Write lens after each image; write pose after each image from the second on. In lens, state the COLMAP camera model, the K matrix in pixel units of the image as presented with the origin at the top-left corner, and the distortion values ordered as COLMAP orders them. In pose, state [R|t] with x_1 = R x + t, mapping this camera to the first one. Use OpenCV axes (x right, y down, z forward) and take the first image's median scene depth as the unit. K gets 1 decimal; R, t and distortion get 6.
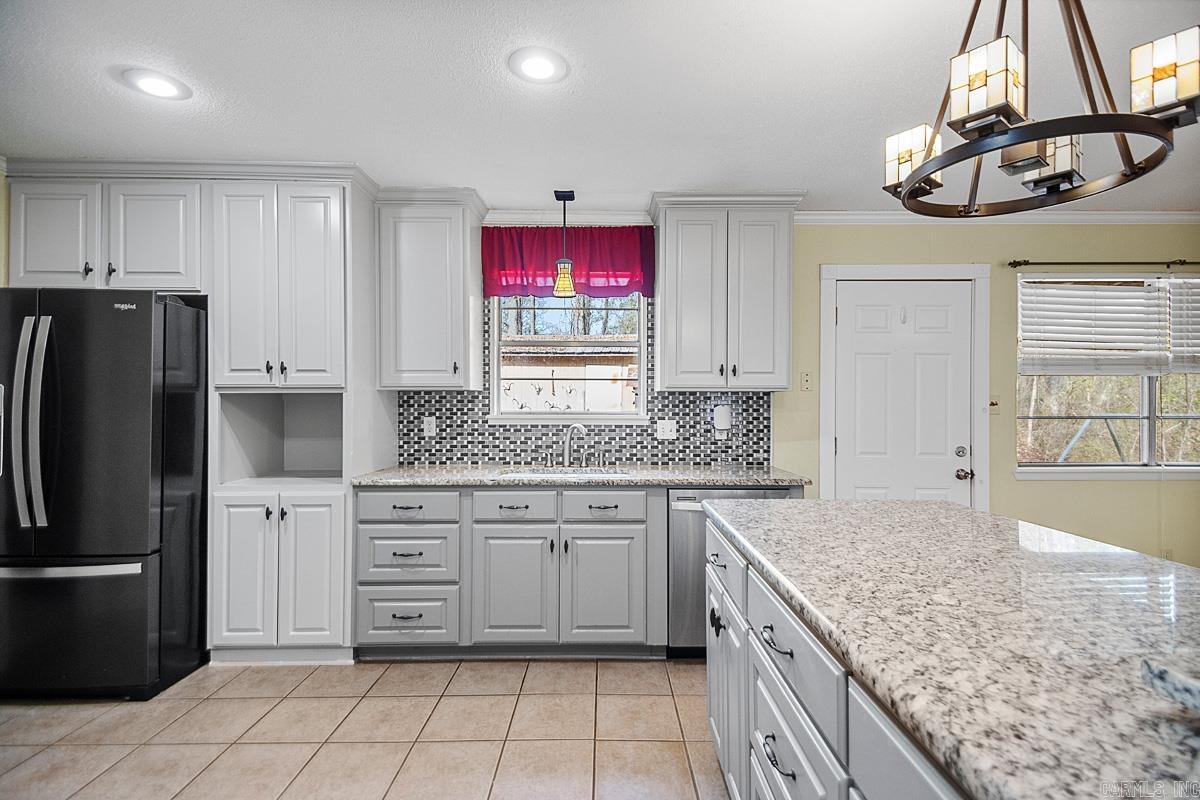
lens RADIAL K [[559.6, 0, 617.2], [0, 559.6, 407.5], [0, 0, 1]] dist [0.029579, -0.010412]
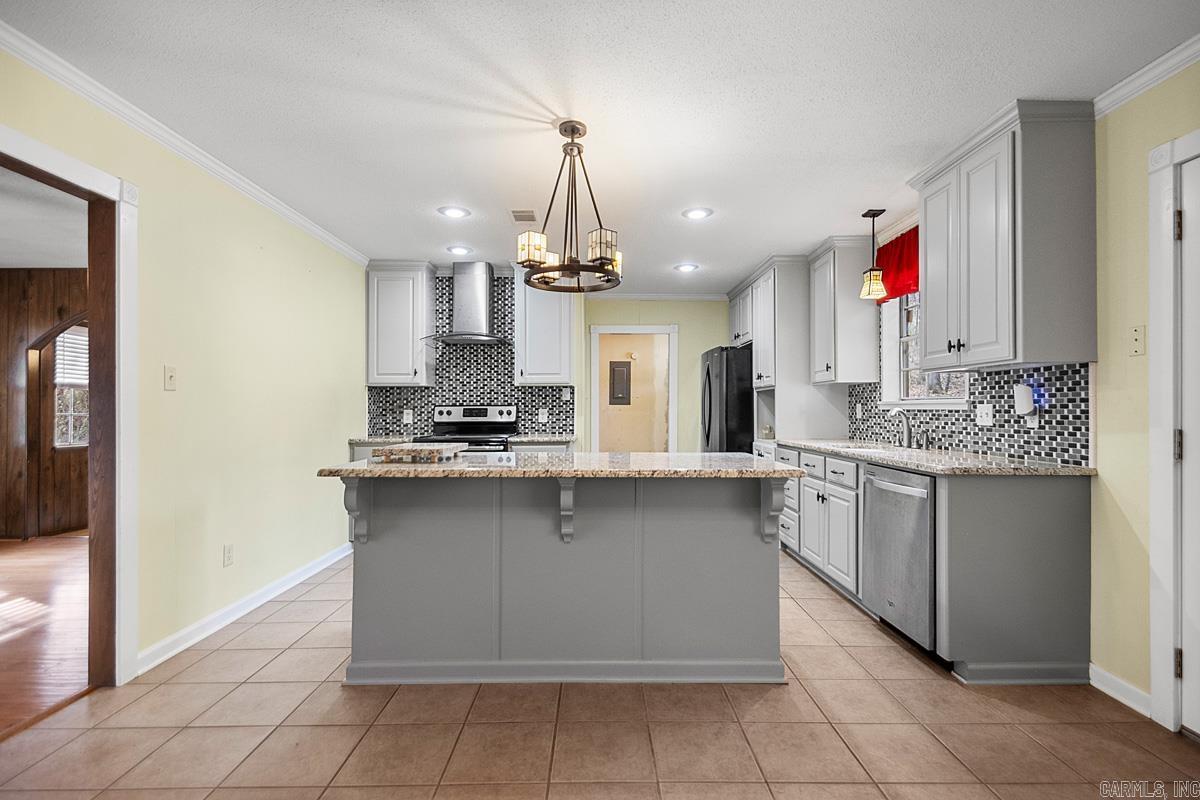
lens RADIAL K [[559.6, 0, 604.9], [0, 559.6, 400.8], [0, 0, 1]] dist [0.029579, -0.010412]
pose [[0.016146, -0.017575, -0.999715, 0.984368], [0.000771, 0.999845, -0.017565, 0.032991], [0.999869, -0.000487, 0.016157, 0.384270]]
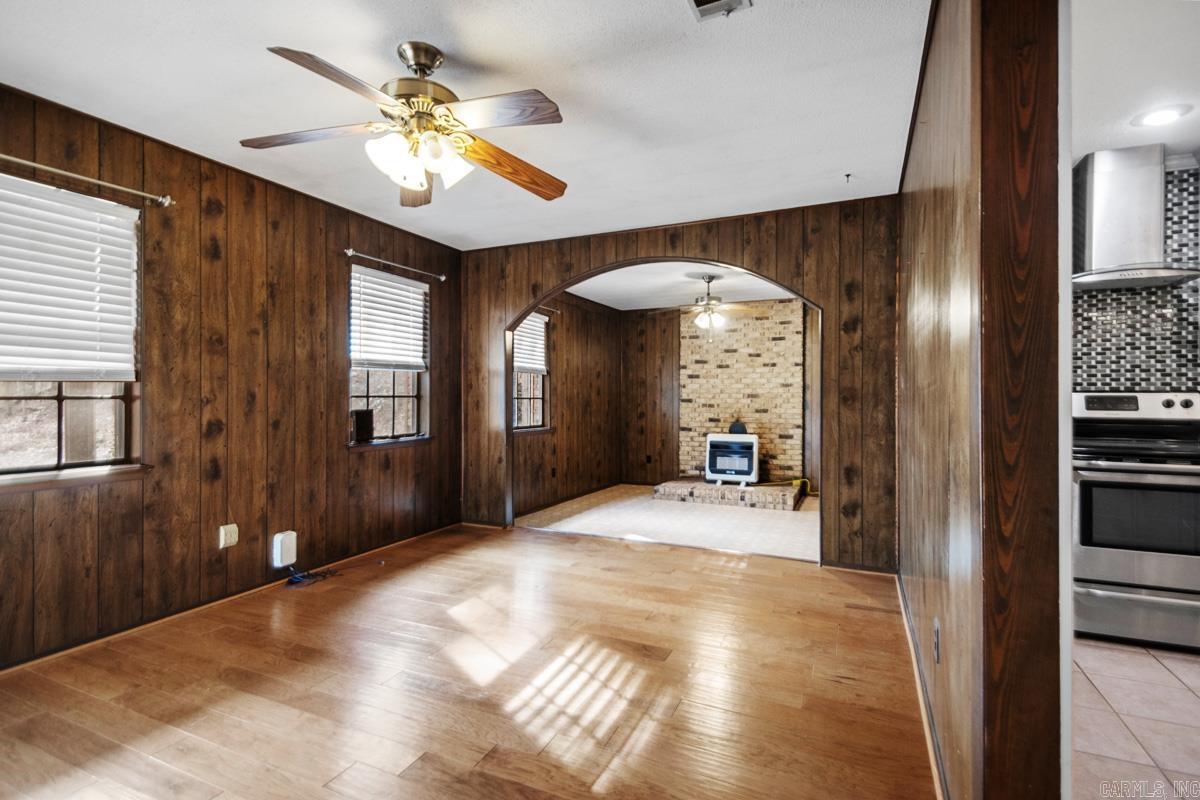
lens RADIAL K [[559.6, 0, 605.8], [0, 559.6, 397.1], [0, 0, 1]] dist [0.029579, -0.010412]
pose [[-0.406260, -0.001216, -0.913757, 0.649078], [-0.008002, 0.999966, 0.002227, 0.032782], [0.913723, 0.008217, -0.406256, -0.312846]]
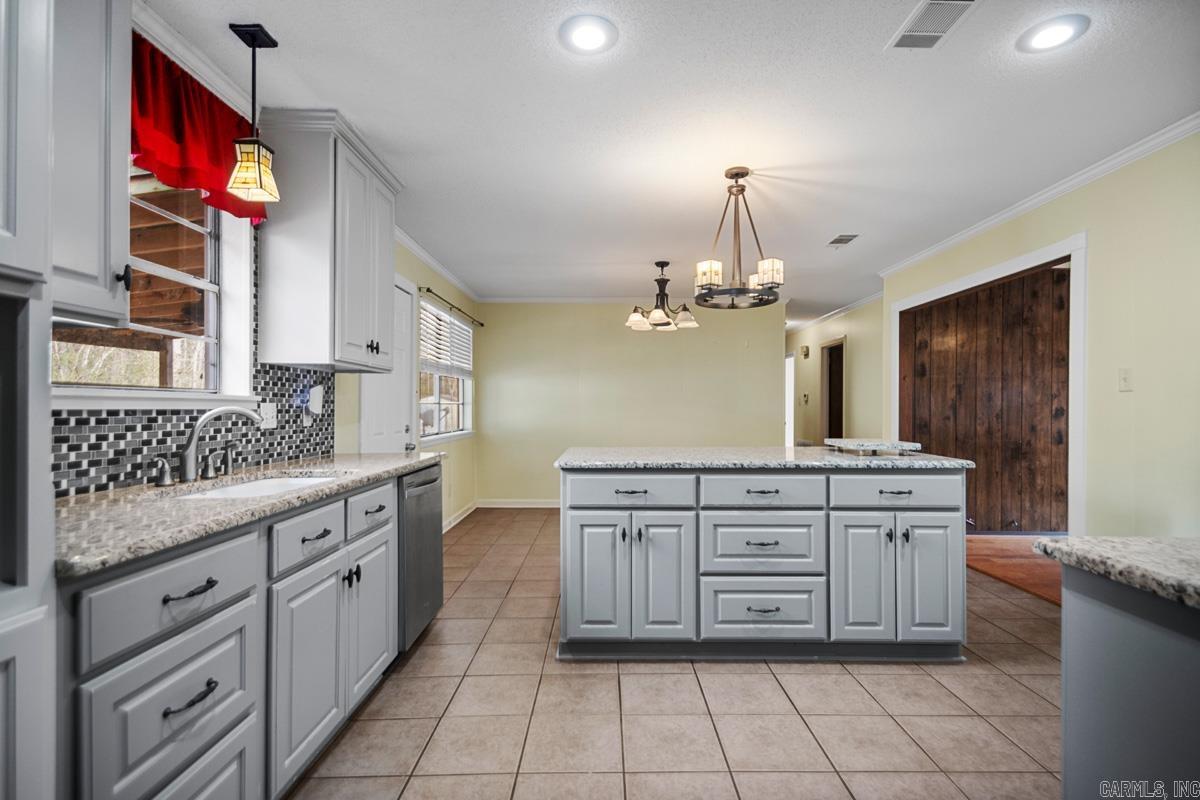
lens RADIAL K [[559.6, 0, 605.6], [0, 559.6, 402.5], [0, 0, 1]] dist [0.029579, -0.010412]
pose [[-0.009539, 0.008554, 0.999918, -0.666665], [-0.001430, 0.999962, -0.008568, 0.028173], [-0.999953, -0.001512, -0.009526, 0.565254]]
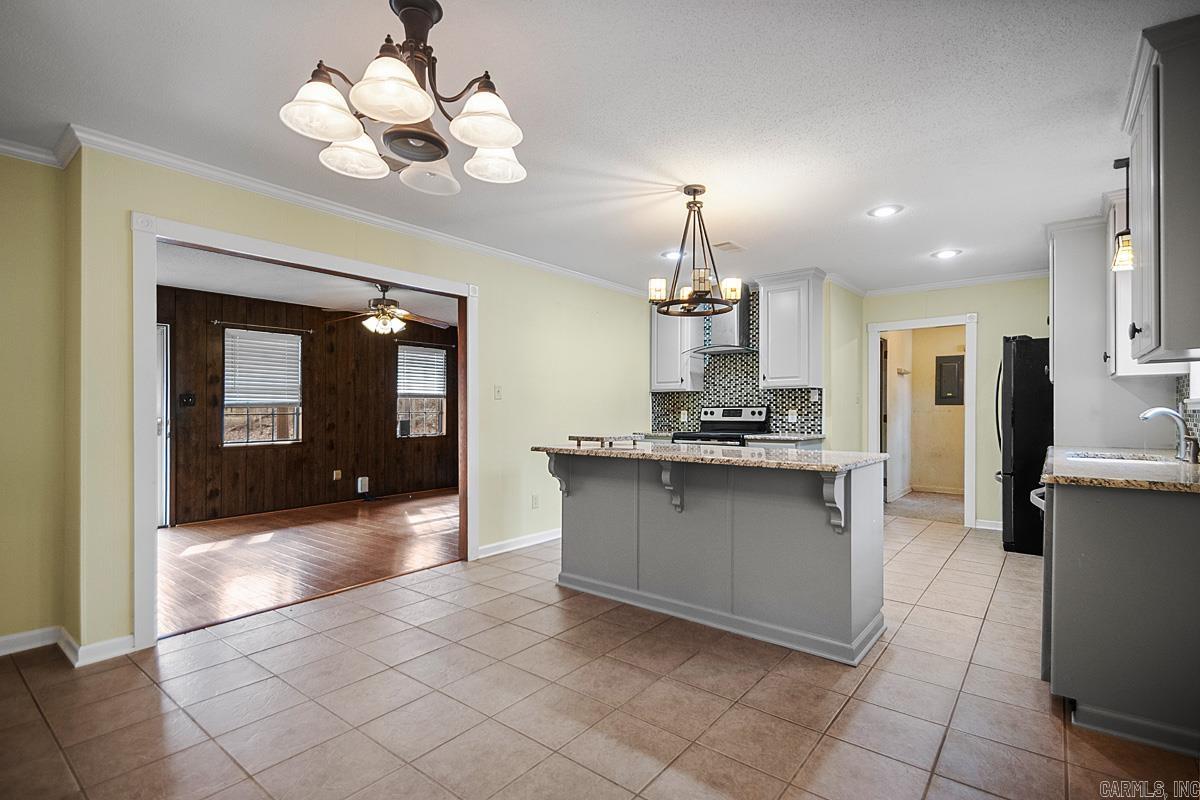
lens RADIAL K [[559.6, 0, 610.7], [0, 559.6, 406.7], [0, 0, 1]] dist [0.029579, -0.010412]
pose [[-0.614250, -0.007451, -0.789076, 1.074950], [-0.000647, 0.999960, -0.008939, 0.034125], [0.789111, -0.004980, -0.614231, 0.829326]]
